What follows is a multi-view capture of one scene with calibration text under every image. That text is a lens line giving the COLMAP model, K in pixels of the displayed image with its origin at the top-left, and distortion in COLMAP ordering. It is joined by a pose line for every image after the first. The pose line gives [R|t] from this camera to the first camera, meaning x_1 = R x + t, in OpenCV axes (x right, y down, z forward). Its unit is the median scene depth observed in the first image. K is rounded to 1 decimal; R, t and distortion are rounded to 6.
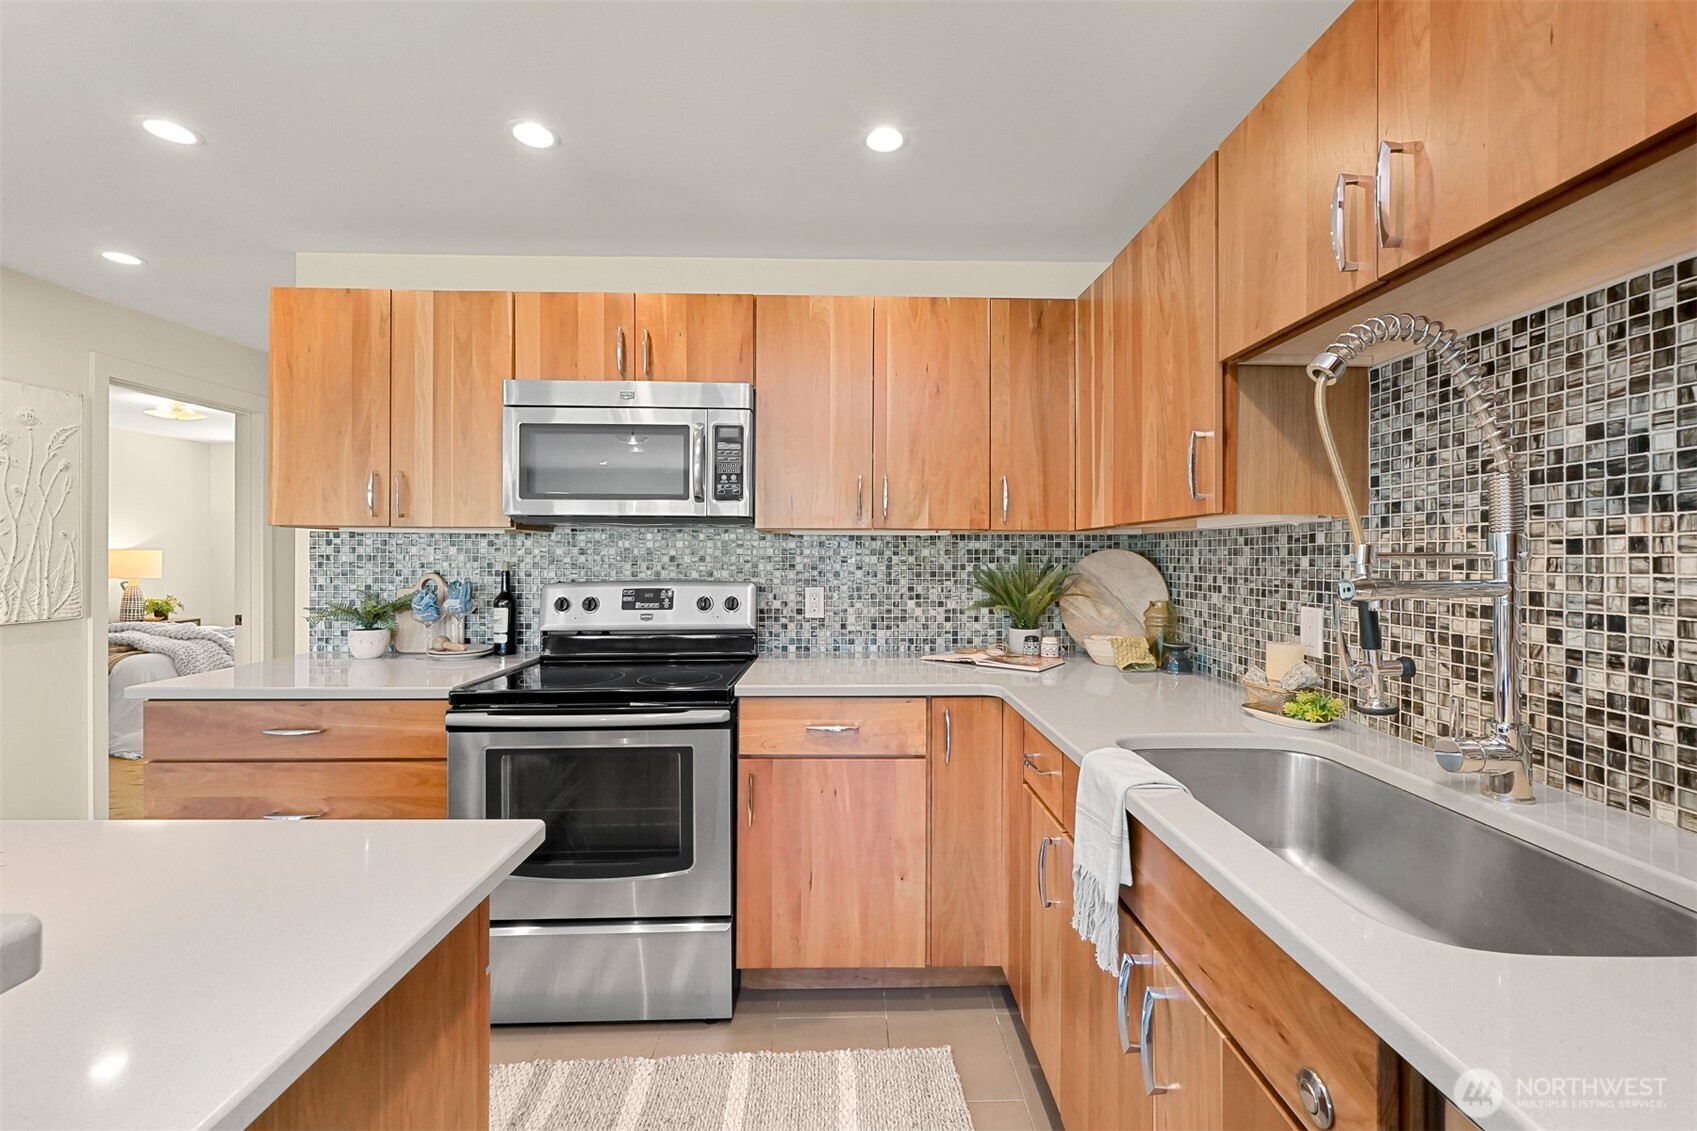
lens RADIAL K [[689.4, 0, 856.3], [0, 689.4, 555.5], [0, 0, 1]] dist [-0.003188, 0.000160]
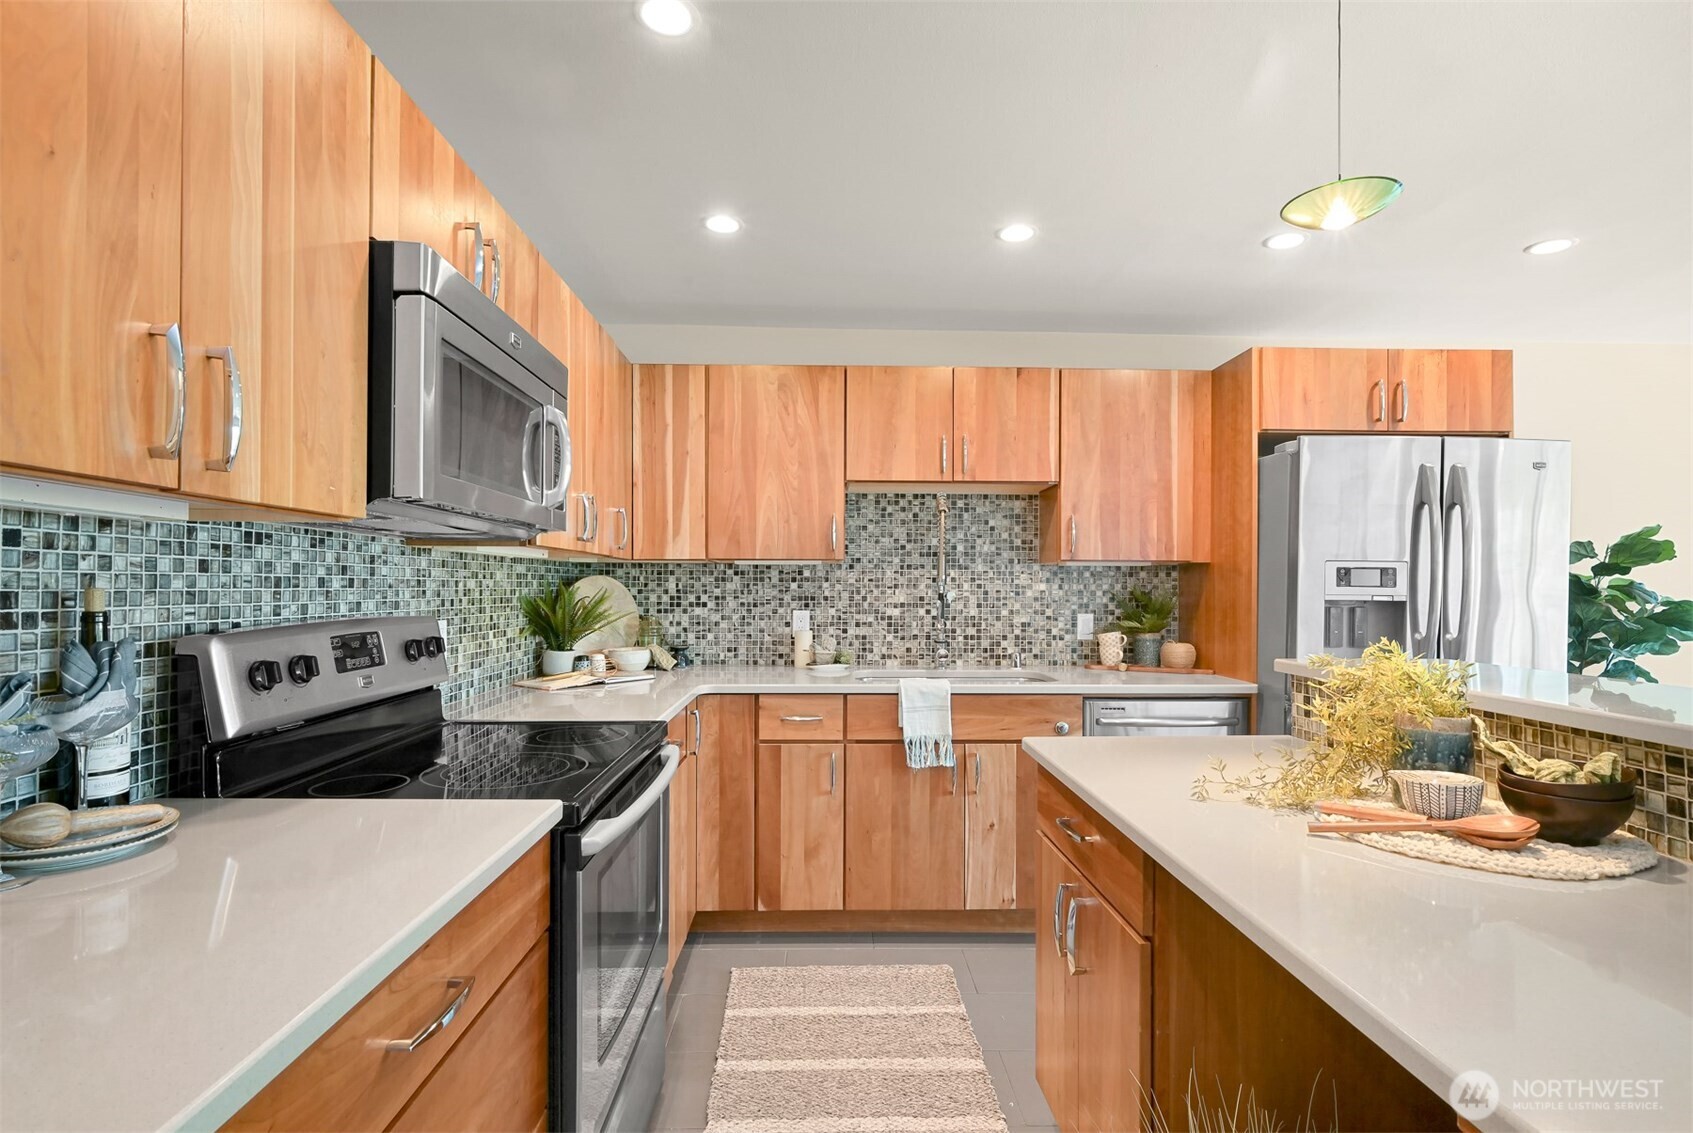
lens RADIAL K [[812.1, 0, 847.0], [0, 812.1, 583.4], [0, 0, 1]] dist [0.000529, 0.000112]
pose [[-0.008634, 0.001901, 0.999961, -1.129388], [-0.006651, 0.999976, -0.001959, 0.004920], [-0.999941, -0.006668, -0.008621, 0.670219]]
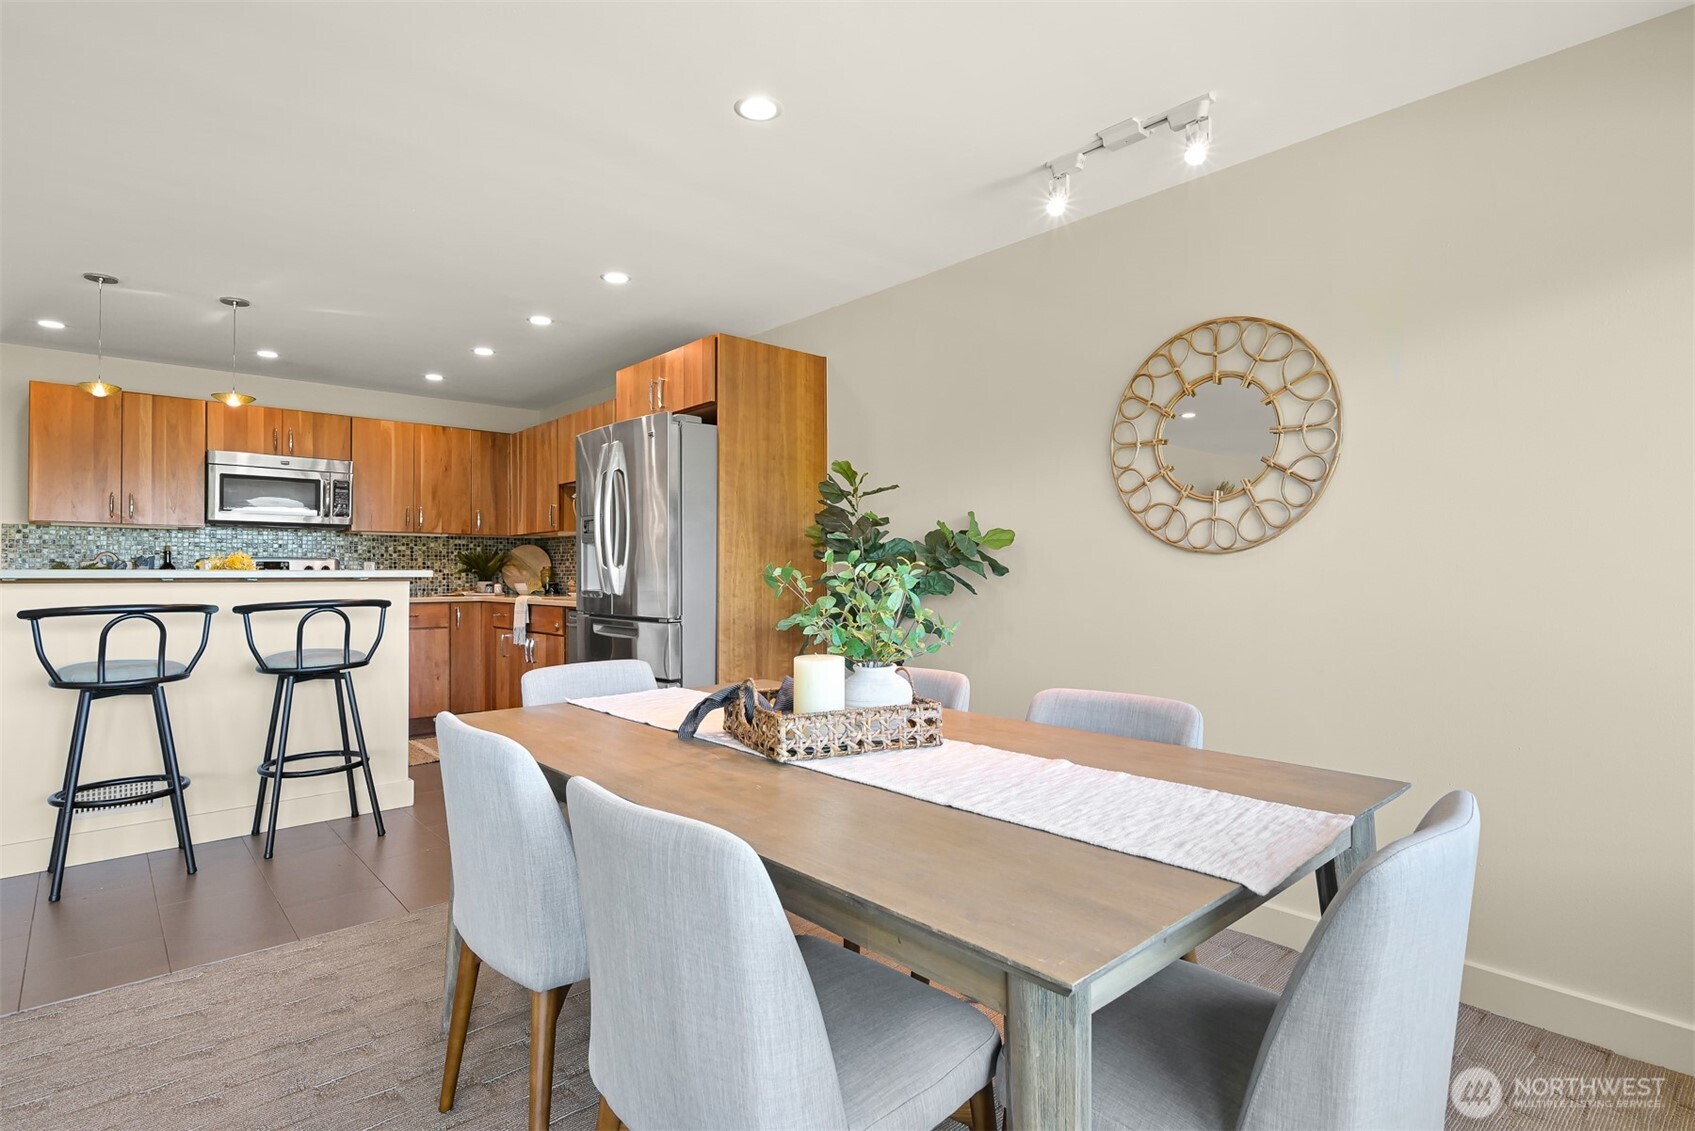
lens RADIAL K [[844.6, 0, 848.1], [0, 844.6, 566.6], [0, 0, 1]] dist [-0.003398, -0.000716]
pose [[0.759938, 0.000927, 0.649995, -0.678993], [0.001563, 0.999993, -0.003254, 0.081207], [-0.649994, 0.003488, 0.759931, -1.936935]]
